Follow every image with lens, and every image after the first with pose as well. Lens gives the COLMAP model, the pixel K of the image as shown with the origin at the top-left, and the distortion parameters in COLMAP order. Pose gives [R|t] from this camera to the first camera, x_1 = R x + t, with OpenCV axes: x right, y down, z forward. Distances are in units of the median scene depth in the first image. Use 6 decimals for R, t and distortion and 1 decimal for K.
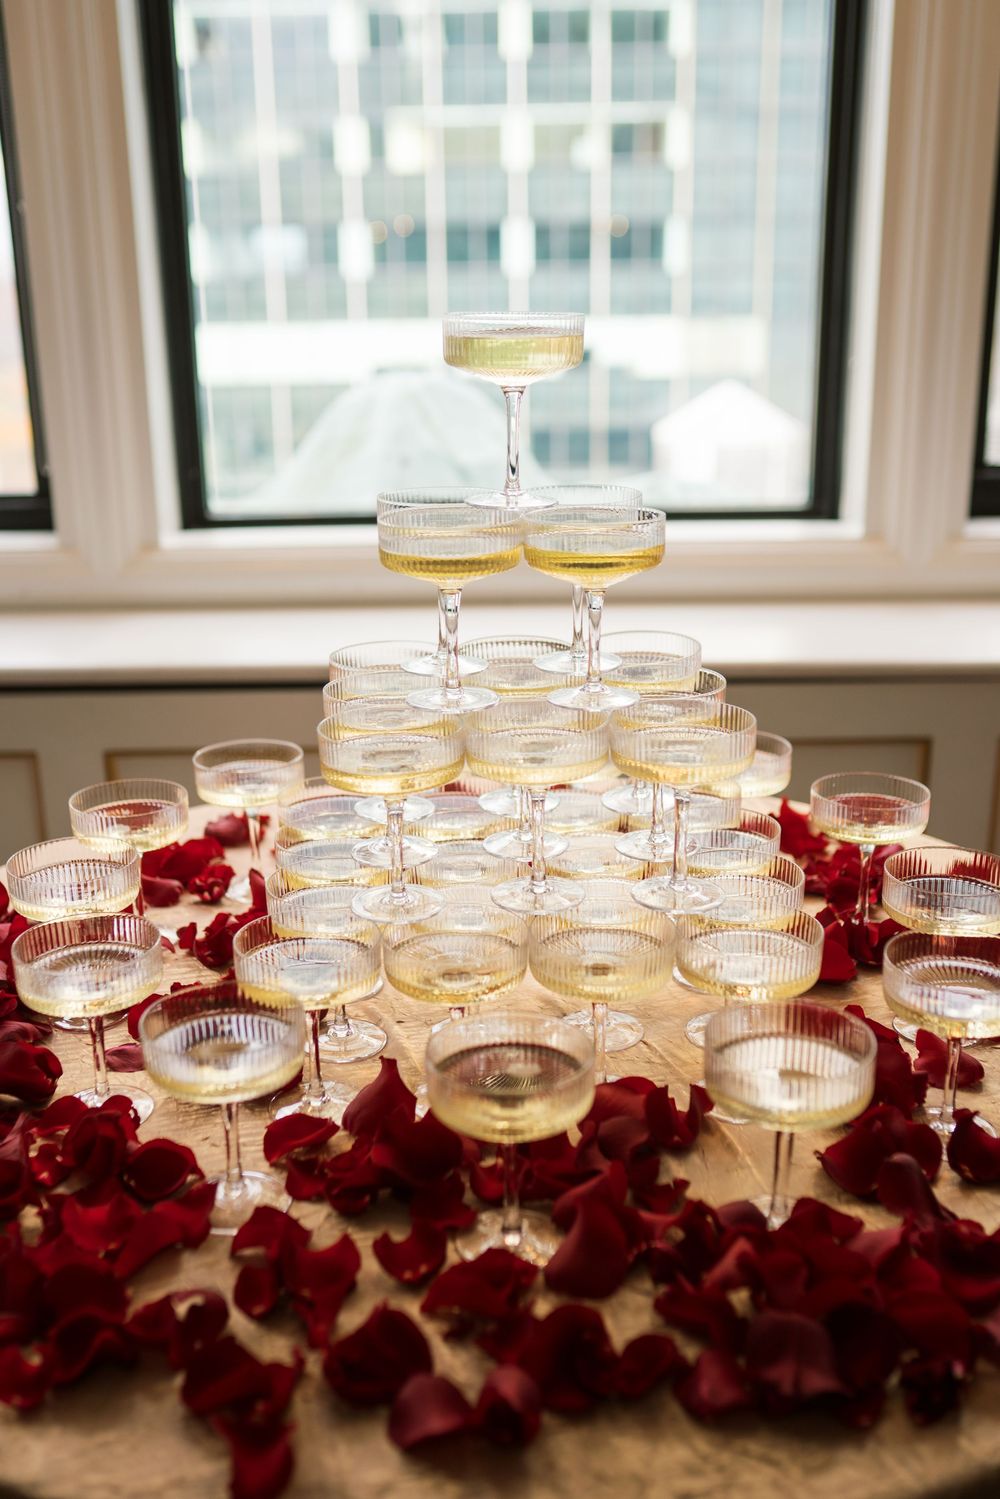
lens RADIAL K [[1427.7, 0, 493.3], [0, 1427.7, 762.4], [0, 0, 1]] dist [-0.066174, 0.103202]
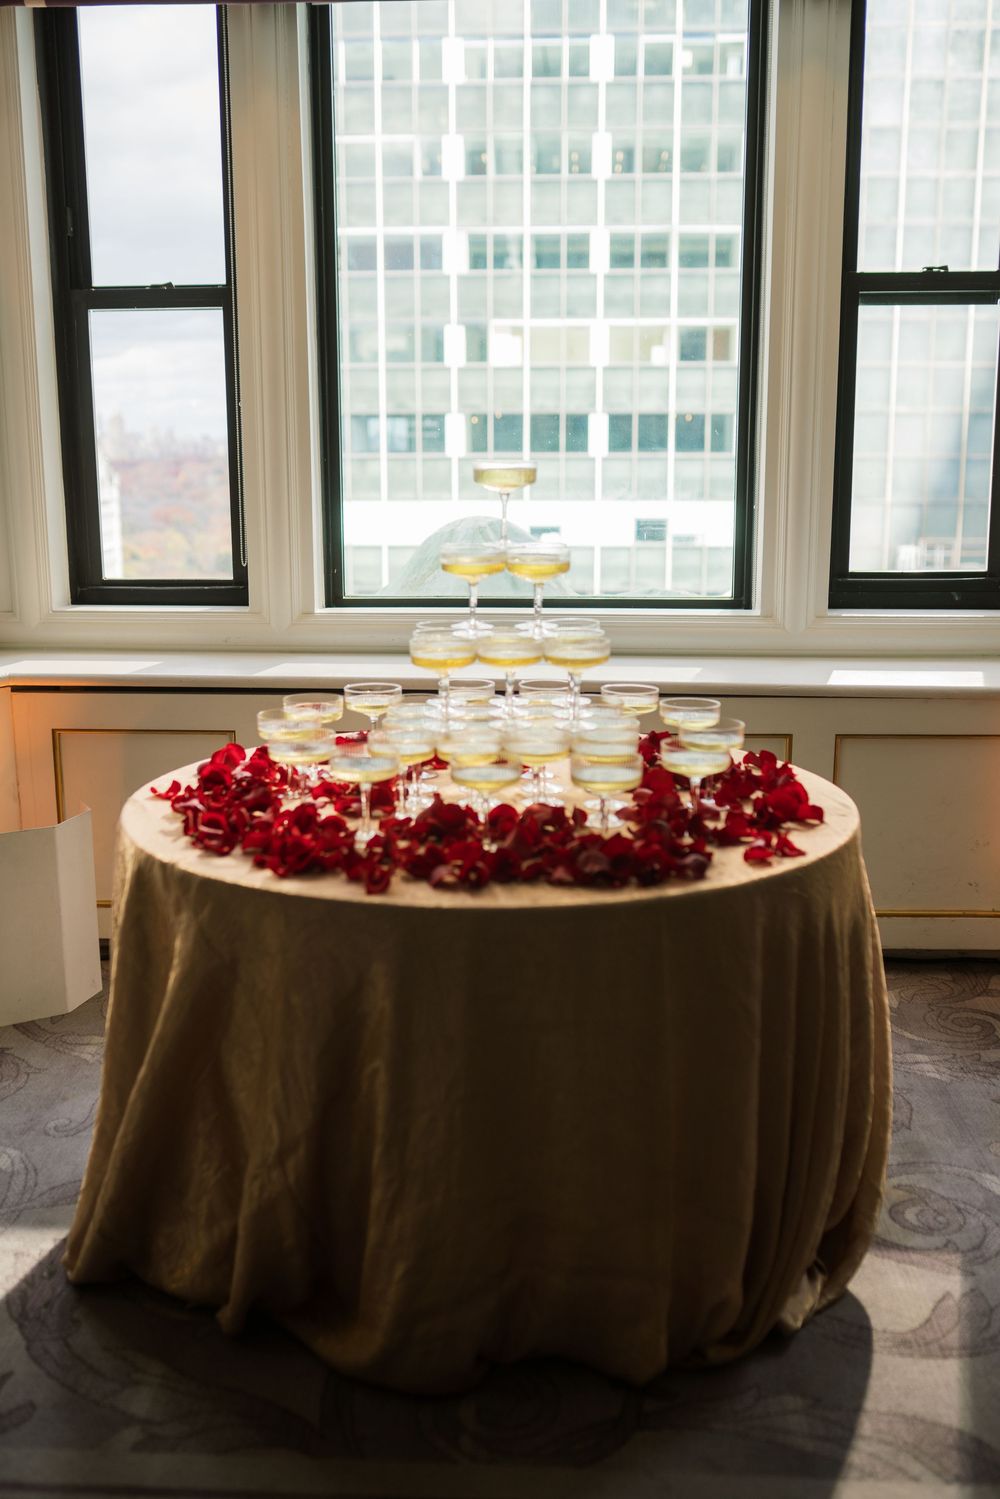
lens RADIAL K [[1489.2, 0, 500.0], [0, 1489.2, 749.5], [0, 0, 1]] dist [-0.067782, 0.130092]
pose [[0.997831, 0.027517, -0.059803, 0.157918], [-0.035544, 0.989849, -0.137609, 0.459297], [0.055409, 0.139436, 0.988680, -1.260133]]
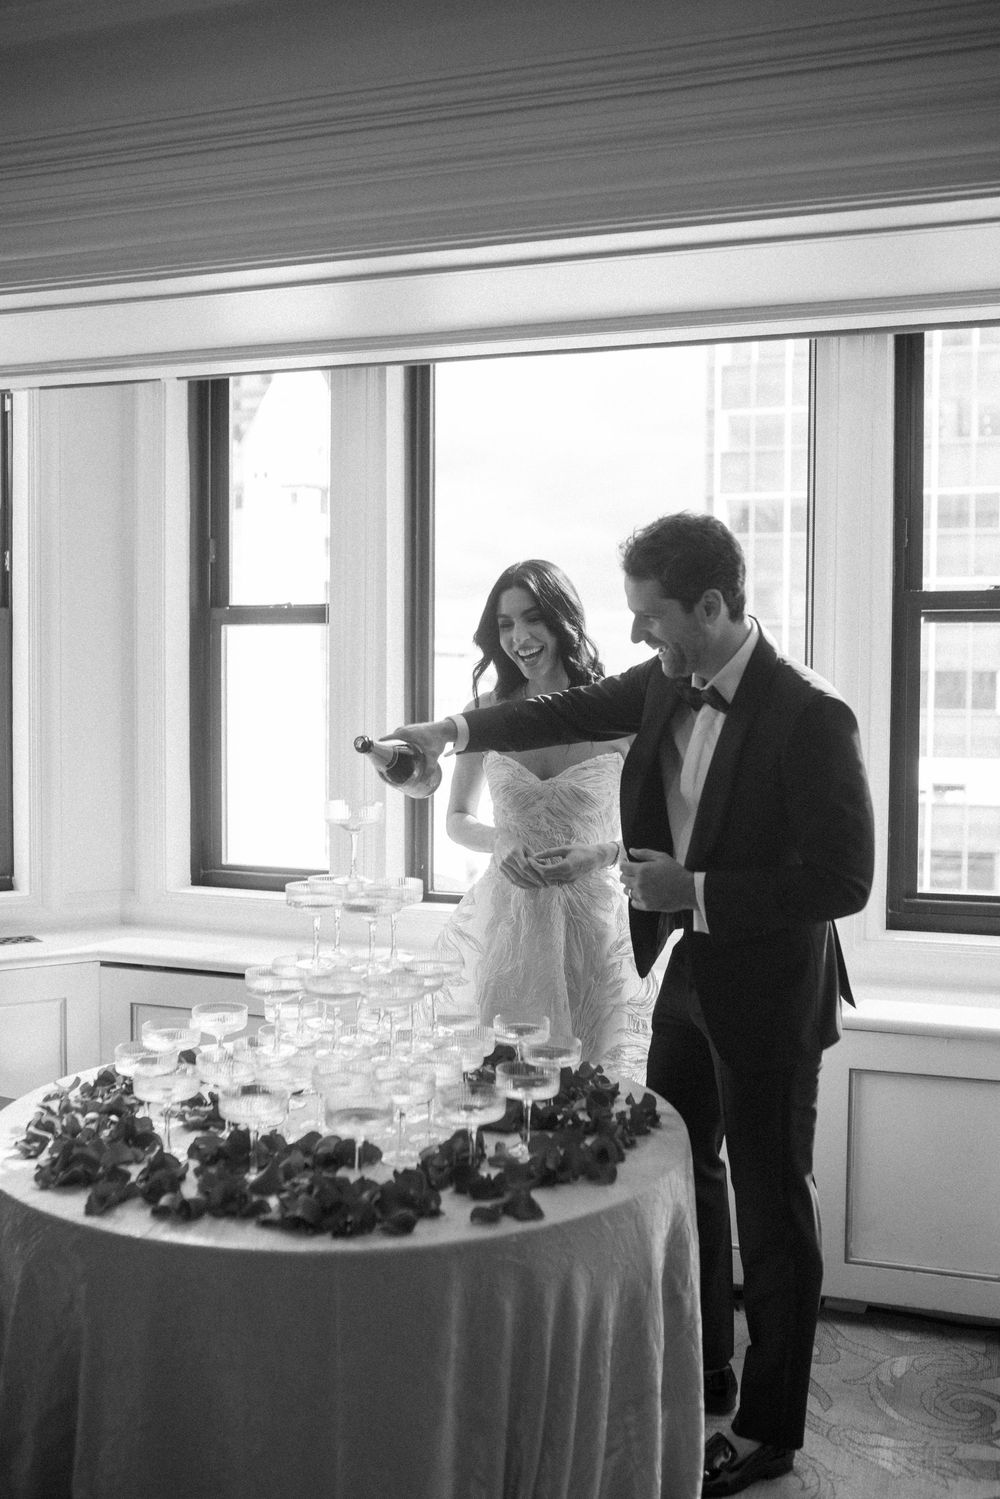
lens RADIAL K [[1487.9, 0, 595.8], [0, 1487.9, 745.6], [0, 0, 1]] dist [-0.011348, 0.000575]
pose [[0.938977, 0.040180, -0.341625, 1.255922], [-0.137690, 0.954021, -0.266243, 0.206572], [0.315220, 0.297035, 0.901336, -1.168833]]
